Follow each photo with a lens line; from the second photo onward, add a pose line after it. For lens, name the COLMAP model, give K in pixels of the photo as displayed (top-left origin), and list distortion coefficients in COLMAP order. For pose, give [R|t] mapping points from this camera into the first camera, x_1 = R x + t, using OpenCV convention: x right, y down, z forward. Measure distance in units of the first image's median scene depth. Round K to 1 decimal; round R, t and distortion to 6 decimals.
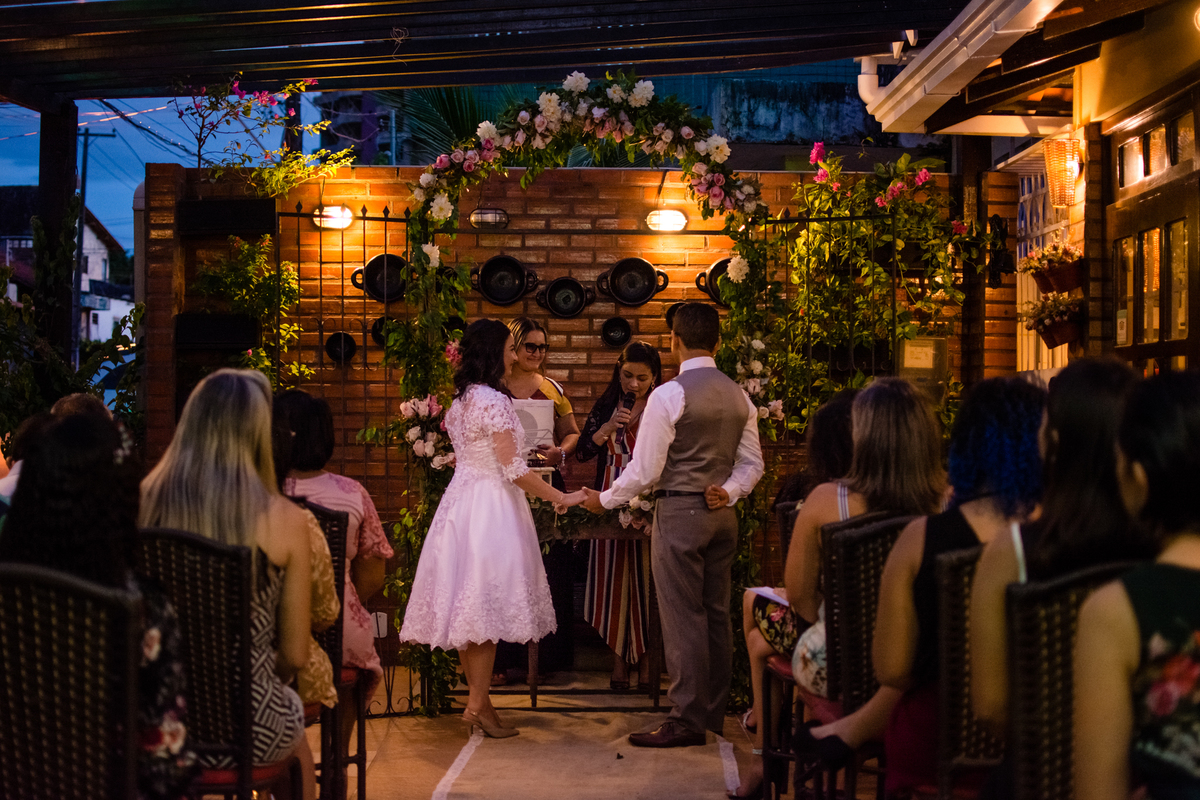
lens RADIAL K [[1875.5, 0, 600.0], [0, 1875.5, 400.0], [0, 0, 1]] dist [-0.177691, 0.068725]
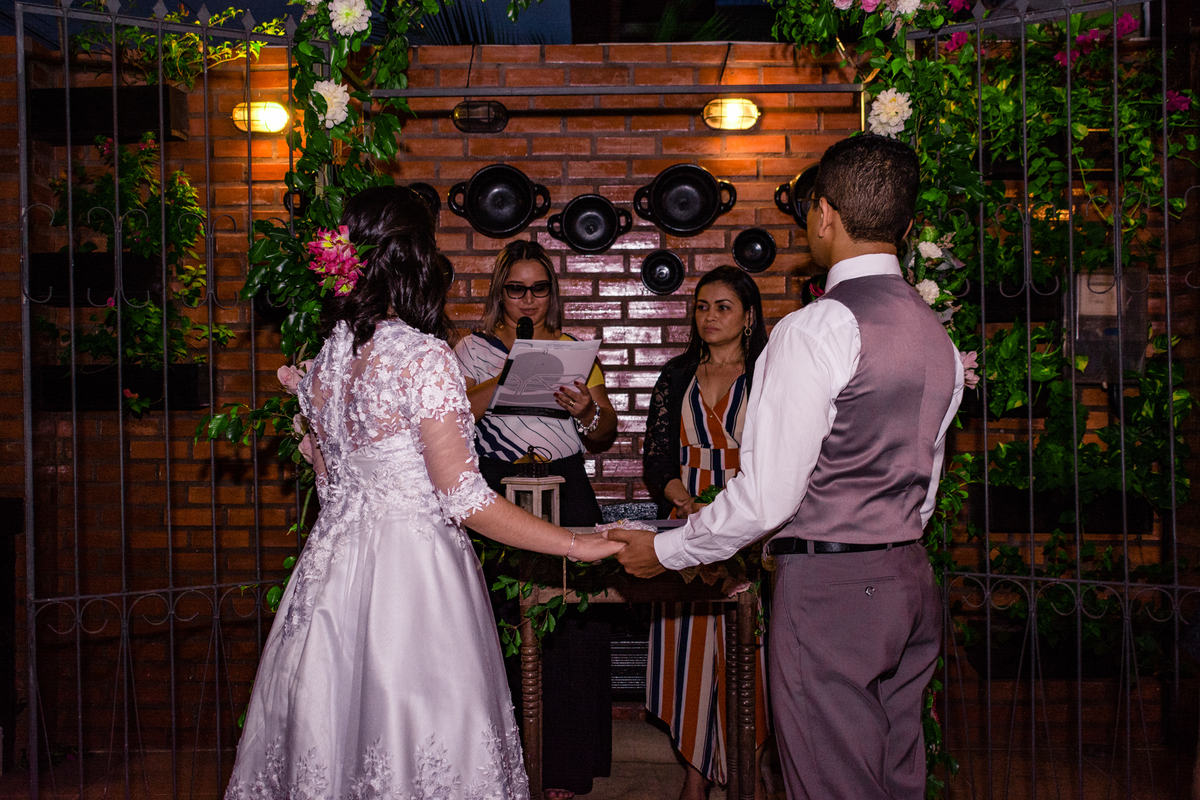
lens RADIAL K [[1246.2, 0, 600.0], [0, 1246.2, 400.0], [0, 0, 1]] dist [0.009437, 0.009556]
pose [[0.999361, -0.014068, -0.032861, -0.000075], [0.014251, 0.999884, 0.005364, 0.010530], [0.032782, -0.005829, 0.999446, 0.629759]]
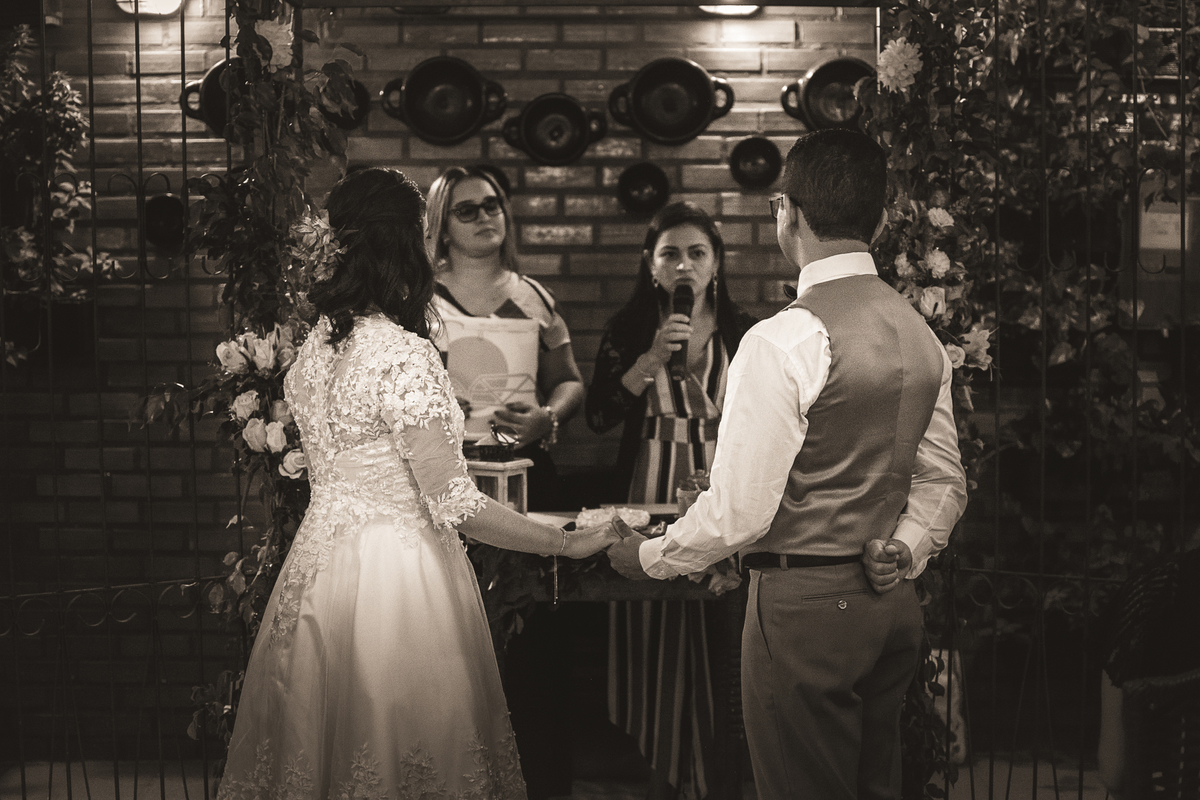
lens RADIAL K [[1875.5, 0, 600.0], [0, 1875.5, 400.0], [0, 0, 1]] dist [-0.177691, 0.068725]
pose [[0.999958, -0.008881, -0.002147, -0.004668], [0.009027, 0.996586, 0.082071, -0.022654], [0.001411, -0.082087, 0.996624, 0.503346]]
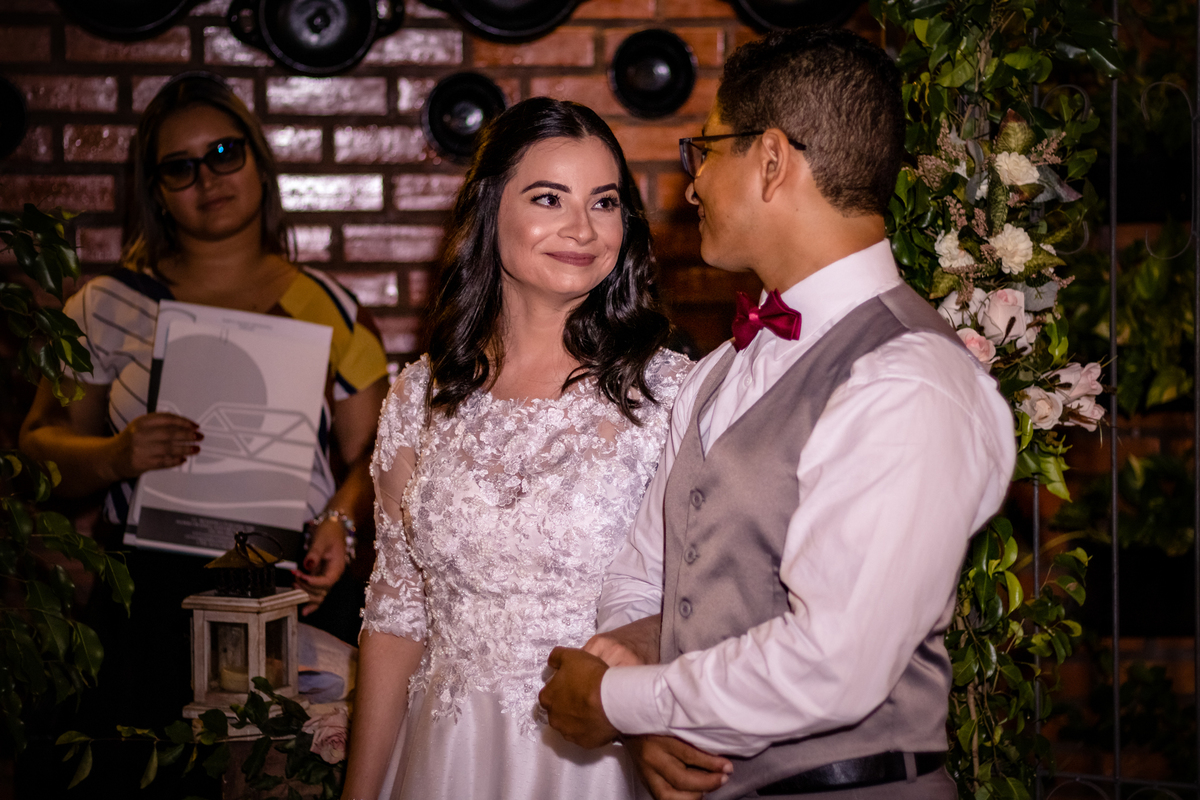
lens RADIAL K [[2782.1, 0, 600.0], [0, 2782.1, 400.0], [0, 0, 1]] dist [0.234653, 0.175023]
pose [[0.995244, -0.019573, 0.095426, -0.020224], [0.012191, 0.996930, 0.077337, -0.028139], [-0.096647, -0.075806, 0.992428, 0.574754]]
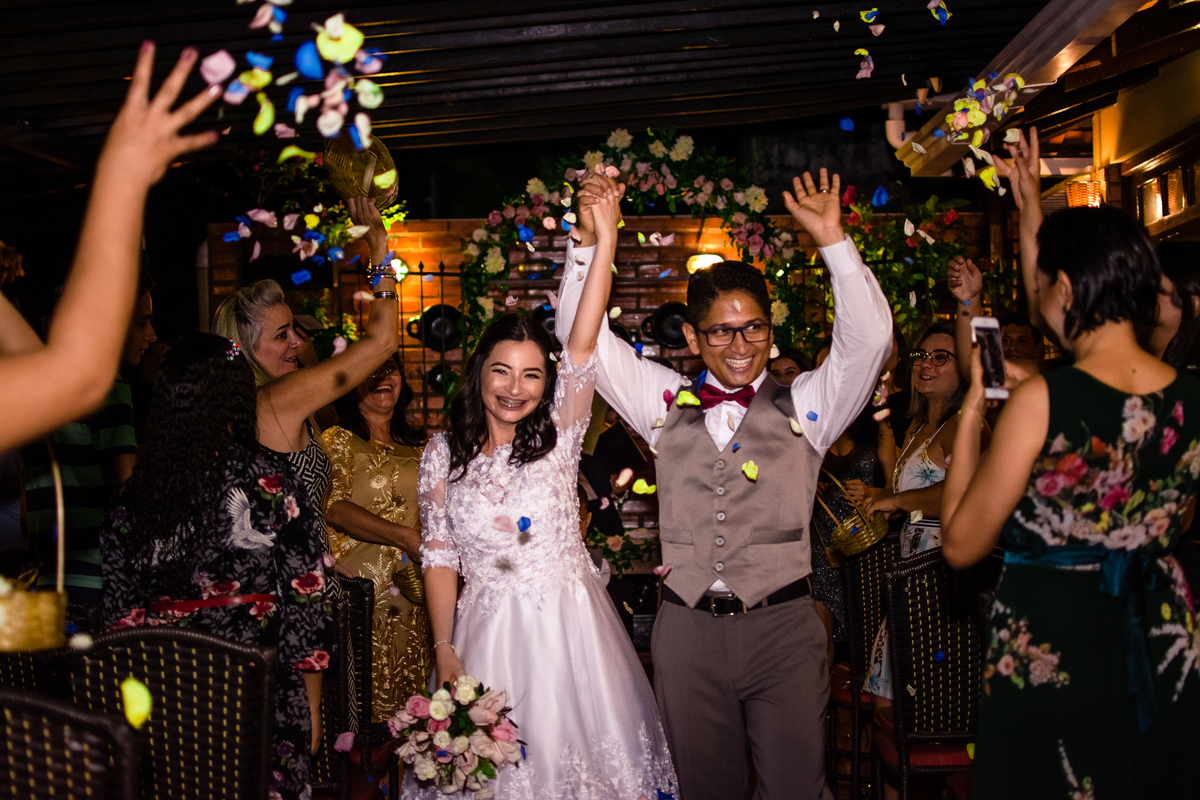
lens RADIAL K [[1843.1, 0, 600.0], [0, 1843.1, 400.0], [0, 0, 1]] dist [-0.178774, 0.007338]
pose [[0.999545, -0.025397, -0.016250, -0.010753], [0.025153, 0.999570, -0.015100, -0.007898], [0.016626, 0.014685, 0.999754, -0.032291]]
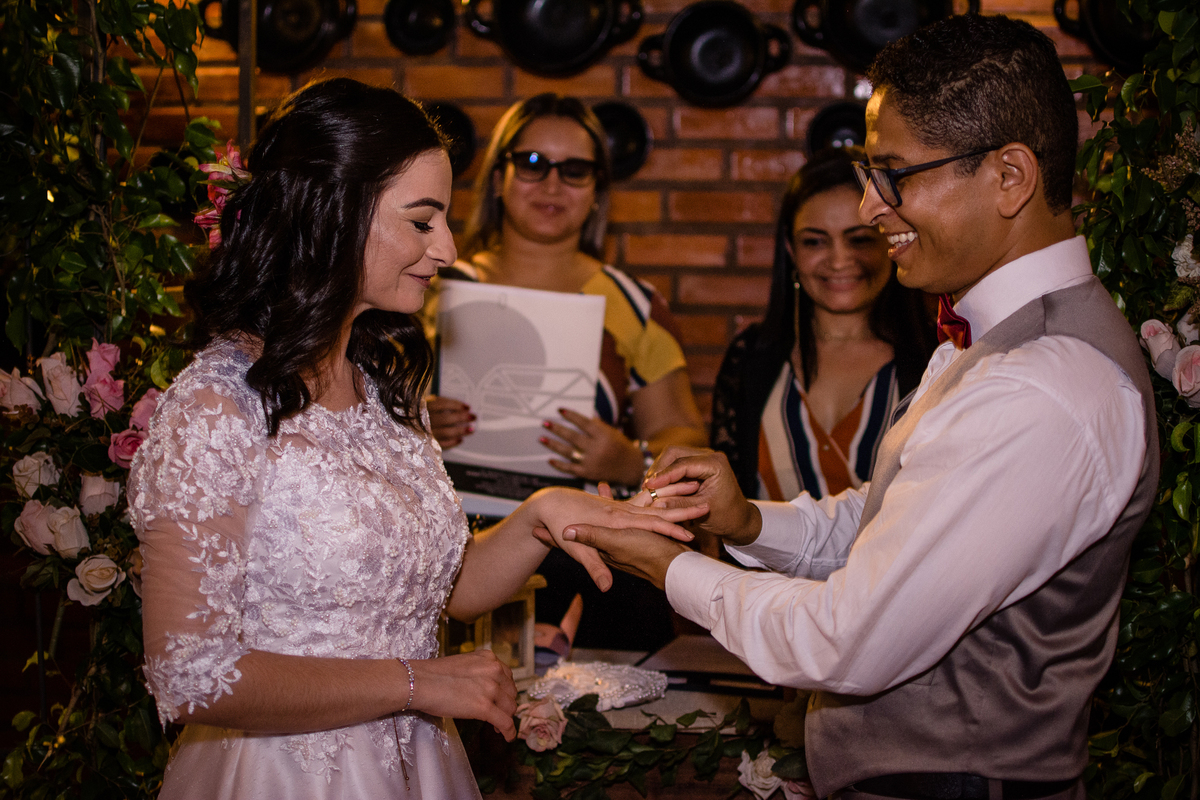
lens RADIAL K [[1843.1, 0, 600.0], [0, 1843.1, 400.0], [0, 0, 1]] dist [-0.178774, 0.007338]
pose [[0.977345, 0.023973, -0.210289, 0.047730], [-0.005395, 0.996063, 0.088480, -0.019483], [0.211582, -0.085341, 0.973627, 0.732050]]
